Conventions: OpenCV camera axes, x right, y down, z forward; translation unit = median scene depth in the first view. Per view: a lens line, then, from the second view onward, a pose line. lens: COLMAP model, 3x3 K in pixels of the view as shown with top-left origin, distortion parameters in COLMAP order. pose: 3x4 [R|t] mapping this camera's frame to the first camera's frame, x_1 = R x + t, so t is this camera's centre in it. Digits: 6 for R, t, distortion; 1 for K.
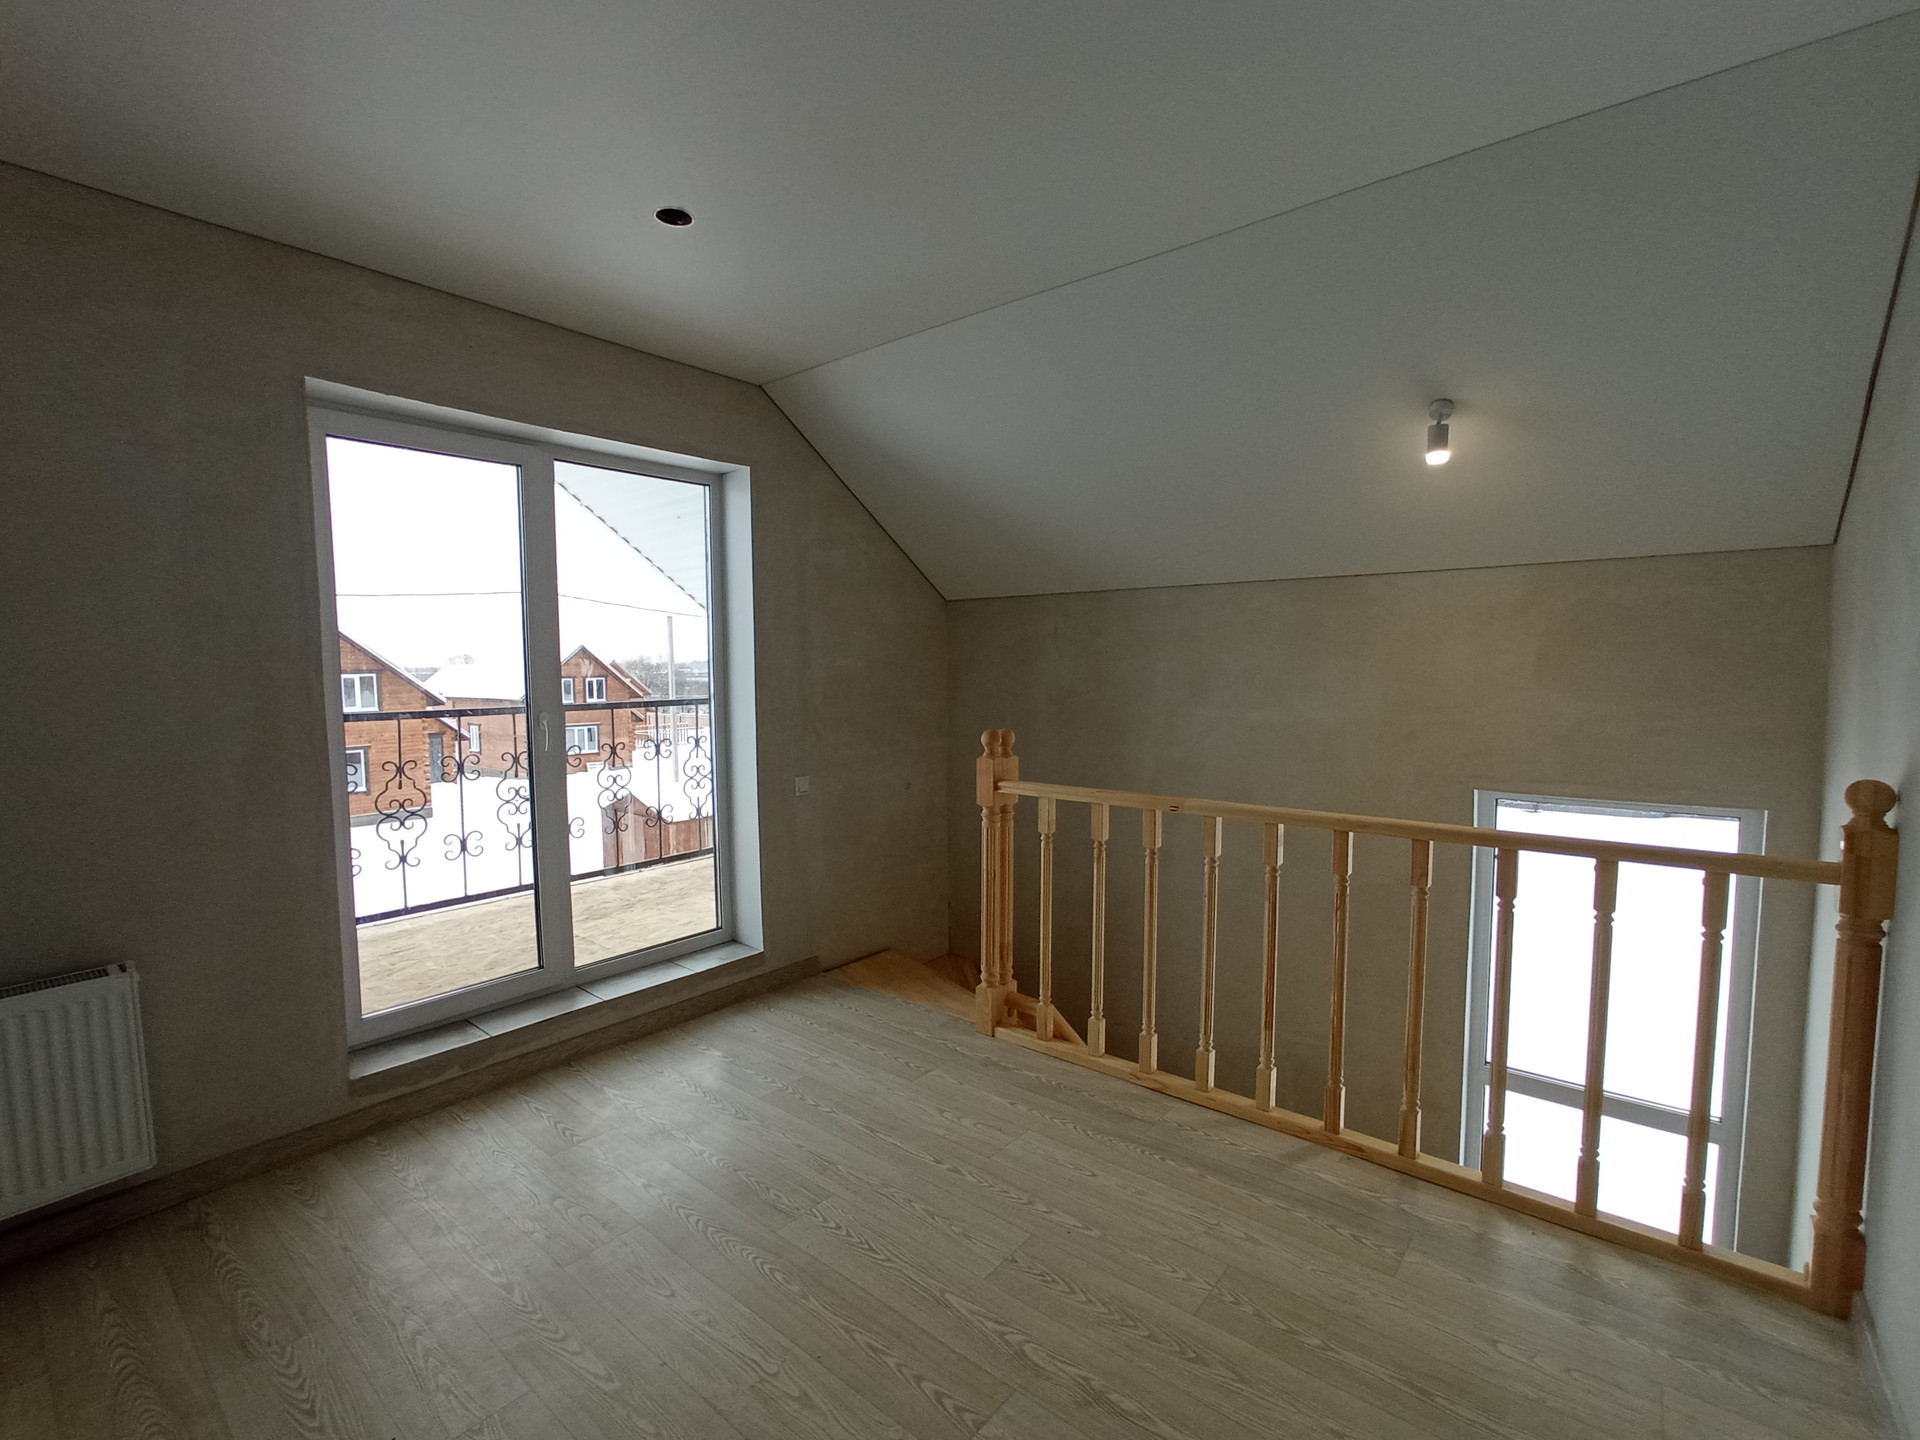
lens RADIAL K [[868.8, 0, 960.0], [0, 868.8, 720.0], [0, 0, 1]] dist [0.003004, 0.001617]
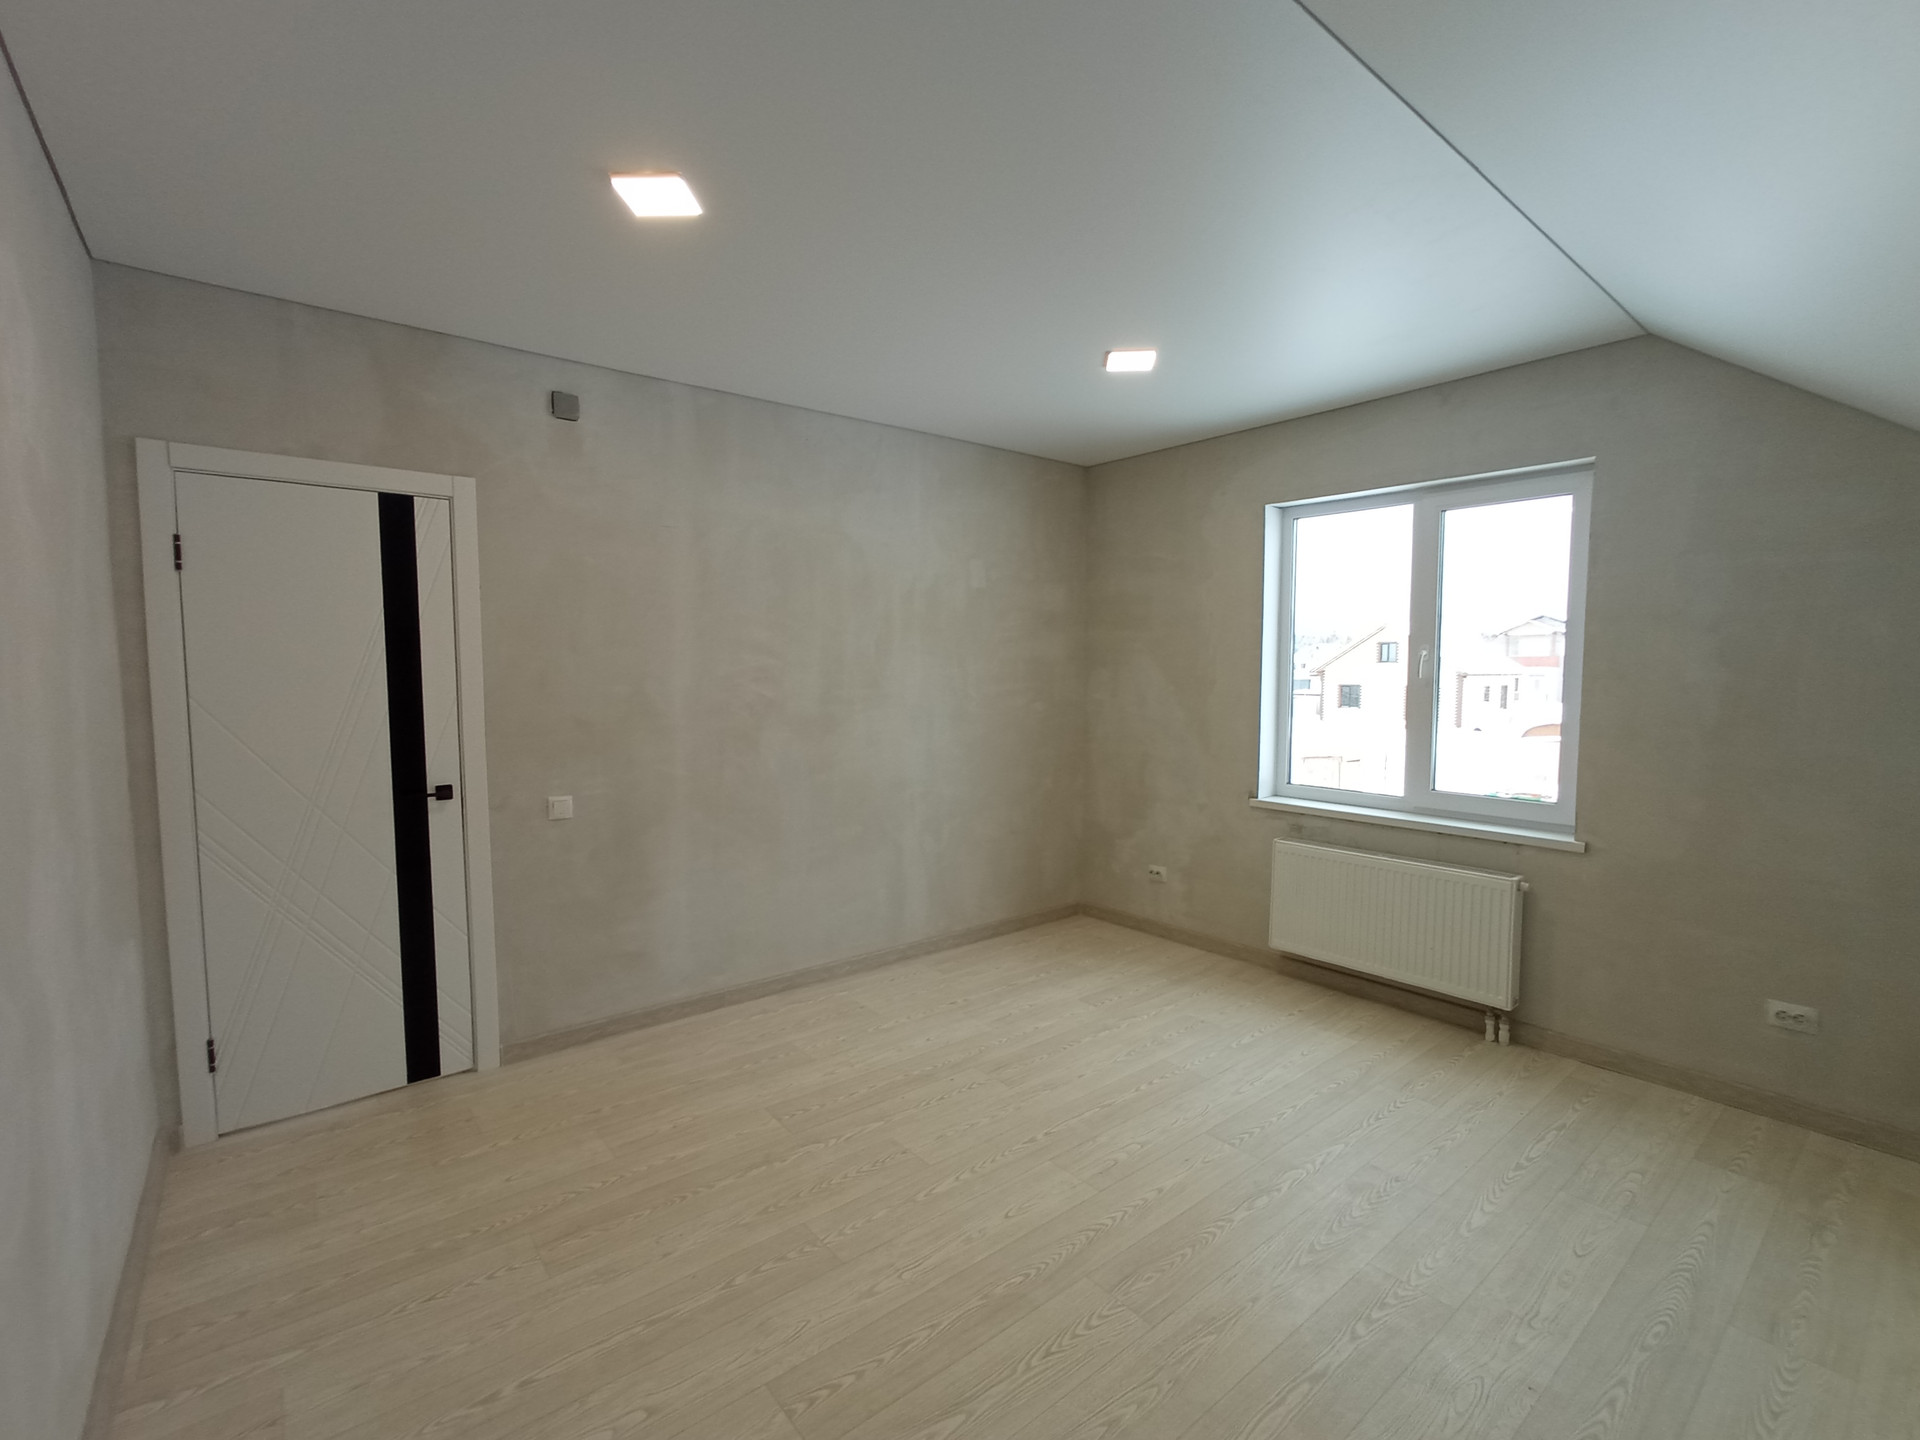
lens RADIAL K [[868.8, 0, 960.0], [0, 868.8, 720.0], [0, 0, 1]] dist [0.003004, 0.001617]
pose [[-0.199226, 0.051299, -0.978610, 1.425027], [-0.084881, 0.993972, 0.069384, -0.106777], [0.976271, 0.096888, -0.193671, 1.441744]]
